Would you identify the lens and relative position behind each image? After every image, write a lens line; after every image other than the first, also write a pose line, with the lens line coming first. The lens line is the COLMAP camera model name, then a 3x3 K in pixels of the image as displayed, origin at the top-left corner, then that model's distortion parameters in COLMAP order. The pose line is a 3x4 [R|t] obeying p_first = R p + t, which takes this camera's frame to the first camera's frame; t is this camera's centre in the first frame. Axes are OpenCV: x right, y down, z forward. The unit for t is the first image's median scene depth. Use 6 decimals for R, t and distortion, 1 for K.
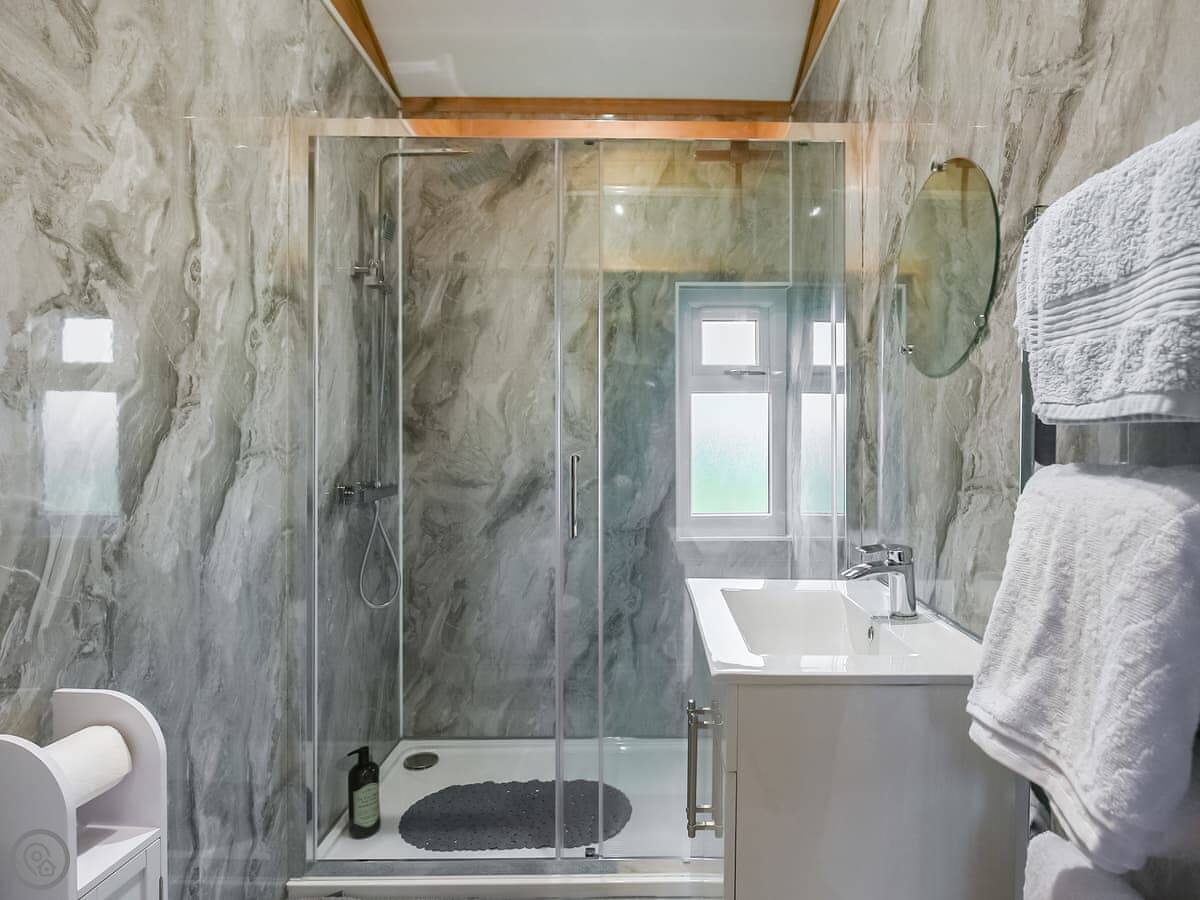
lens RADIAL K [[912.5, 0, 600.0], [0, 912.5, 450.0], [0, 0, 1]] dist [0.006068, 0.001510]
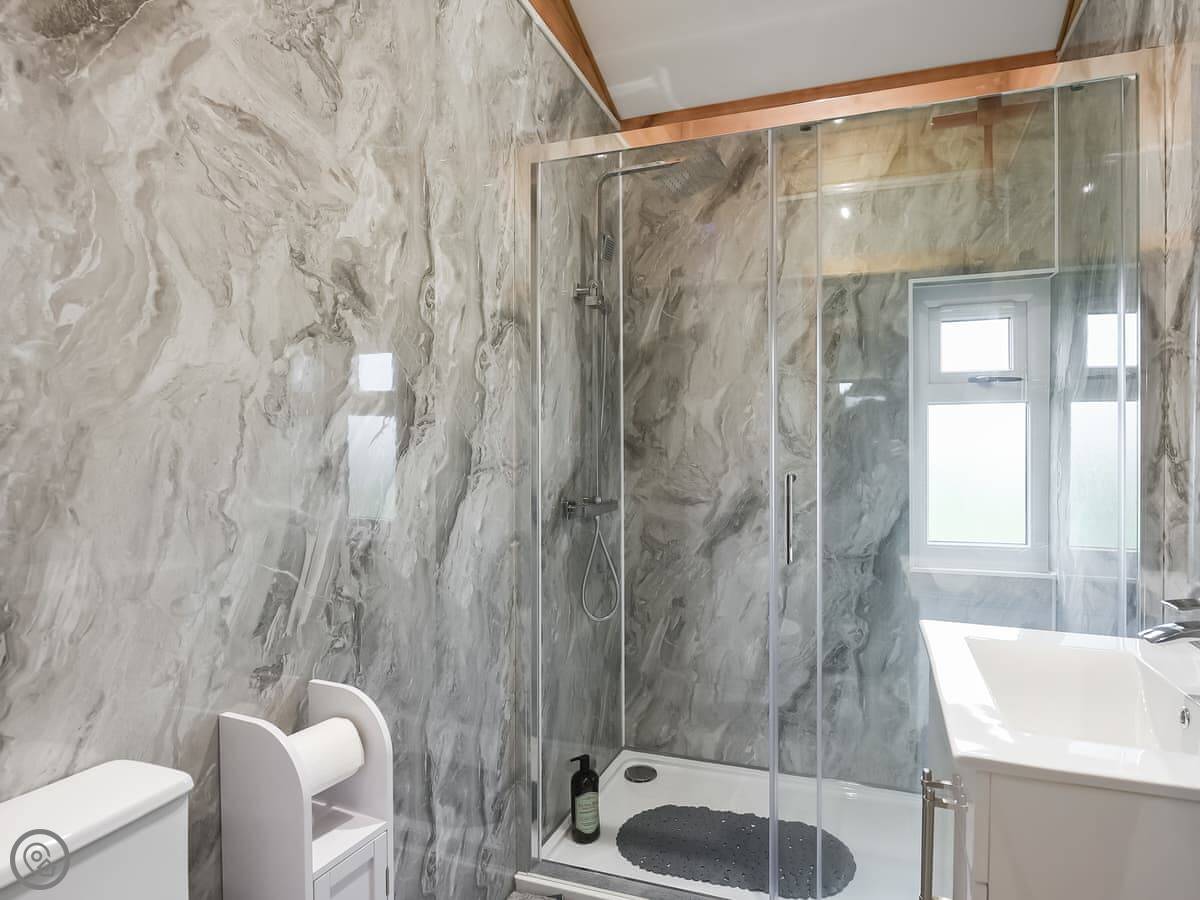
lens RADIAL K [[790.0, 0, 599.3], [0, 790.0, 453.1], [0, 0, 1]] dist [-0.004716, -0.002545]
pose [[0.956141, 0.002689, -0.292896, 0.018906], [-0.007931, 0.999829, -0.016714, -0.000252], [0.292801, 0.018304, 0.955998, 0.169272]]
